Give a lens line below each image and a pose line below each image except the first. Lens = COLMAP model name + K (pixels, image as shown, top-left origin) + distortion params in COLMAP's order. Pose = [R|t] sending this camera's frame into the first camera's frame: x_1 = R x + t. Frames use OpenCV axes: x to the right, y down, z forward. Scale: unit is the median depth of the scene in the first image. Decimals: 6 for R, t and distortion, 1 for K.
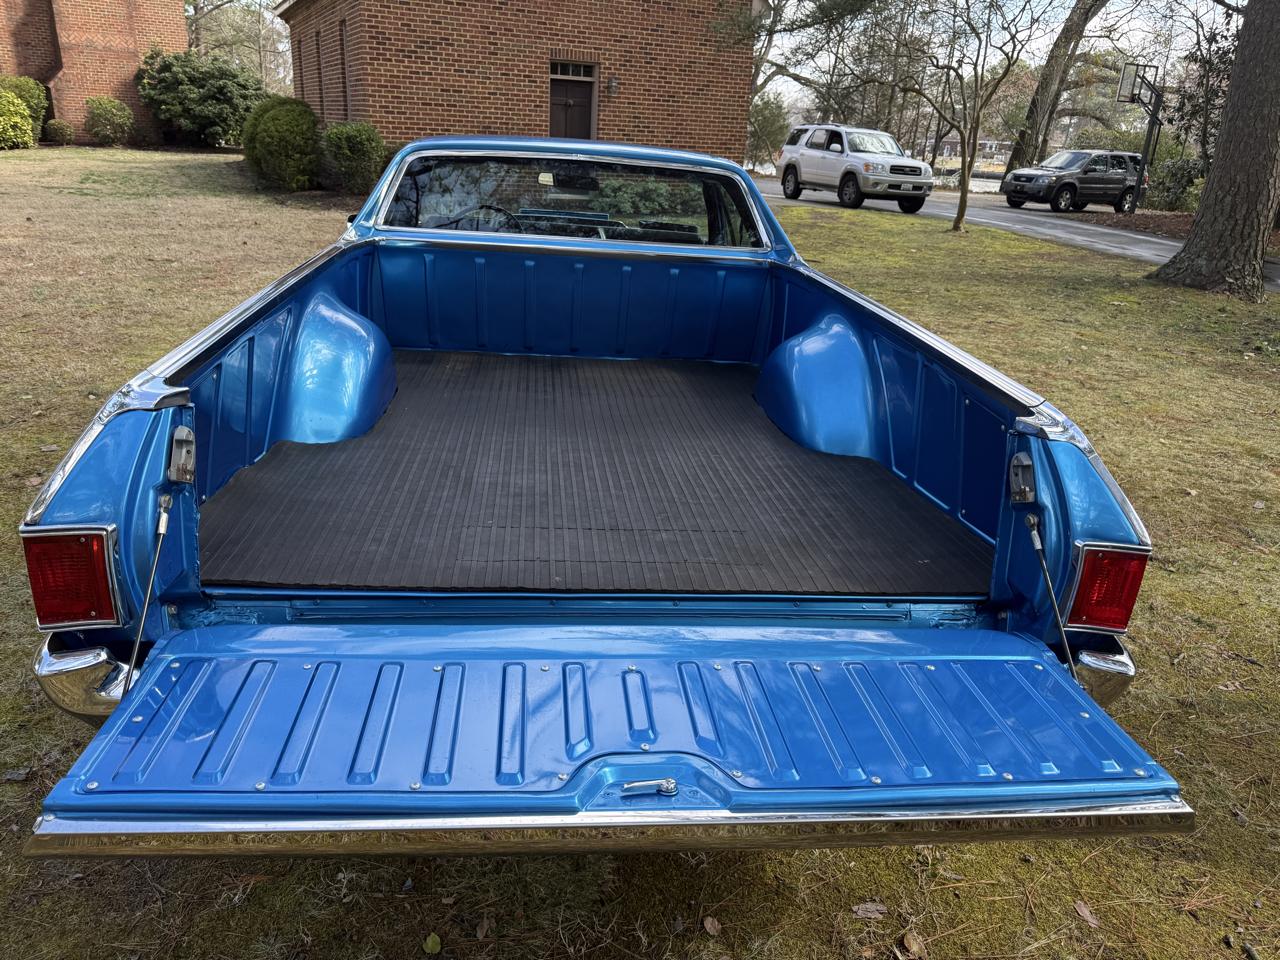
lens RADIAL K [[904.2, 0, 638.8], [0, 904.2, 484.4], [0, 0, 1]] dist [0.004022, -0.006966]
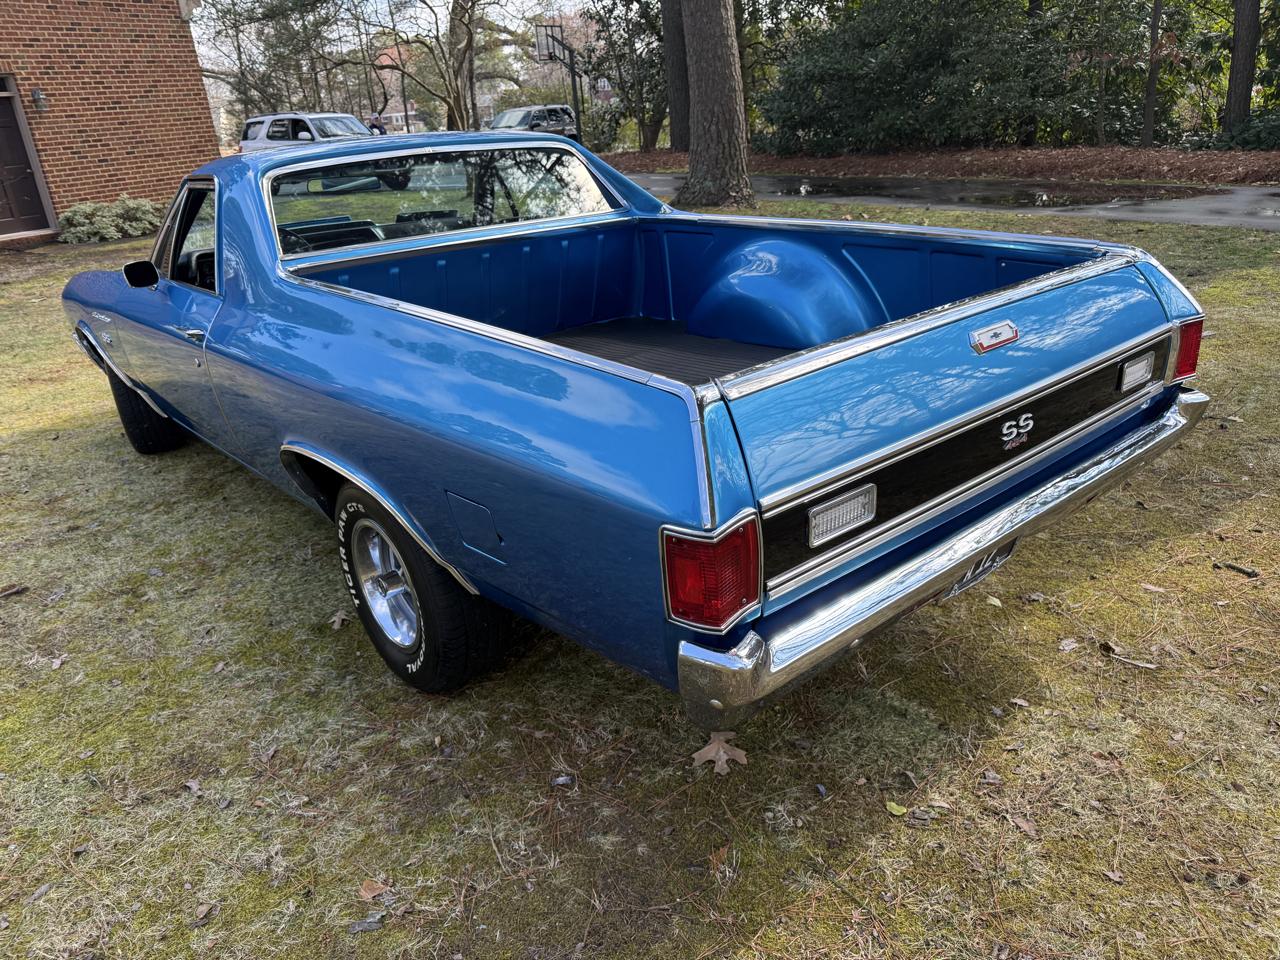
lens RADIAL K [[904.2, 0, 638.8], [0, 904.2, 484.4], [0, 0, 1]] dist [0.004022, -0.006966]
pose [[0.819925, -0.319063, 0.475312, -0.097012], [0.309761, 0.945505, 0.100344, -0.010519], [-0.481426, 0.064958, 0.874076, 0.013367]]
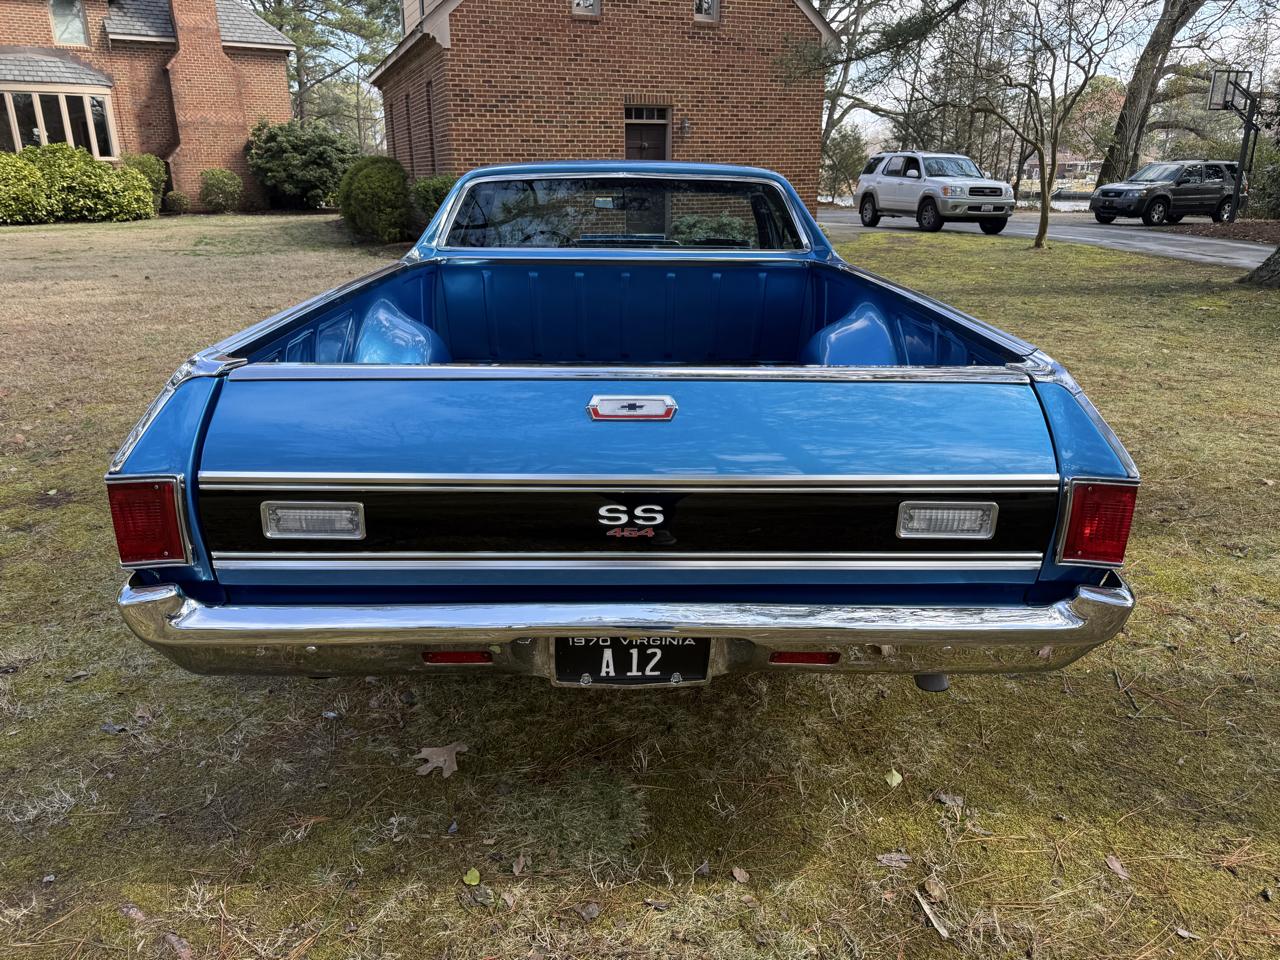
lens RADIAL K [[903.2, 0, 640.8], [0, 903.2, 480.6], [0, 0, 1]] dist [0.002534, -0.003051]
pose [[0.994974, -0.026915, -0.096452, 0.009212], [0.022409, 0.998620, -0.047503, 0.009781], [0.097598, 0.045103, 0.994203, -0.007299]]
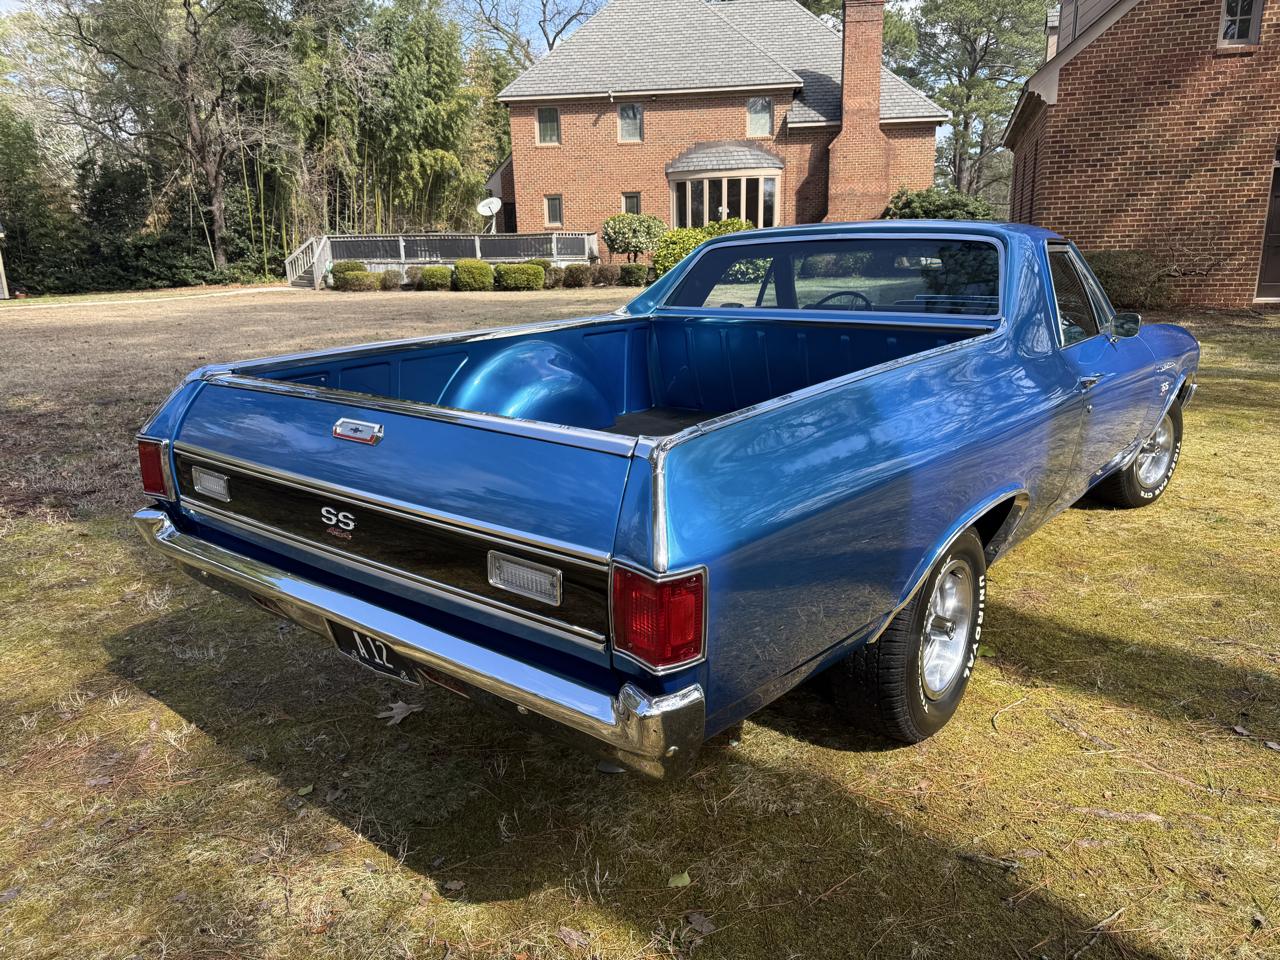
lens RADIAL K [[920.7, 0, 635.0], [0, 920.7, 478.5], [0, 0, 1]] dist [-0.007651, -0.004599]
pose [[0.711251, 0.096844, -0.696235, 0.110138], [-0.190446, 0.979968, -0.058244, 0.003327], [0.676648, 0.174021, 0.715447, 0.028723]]
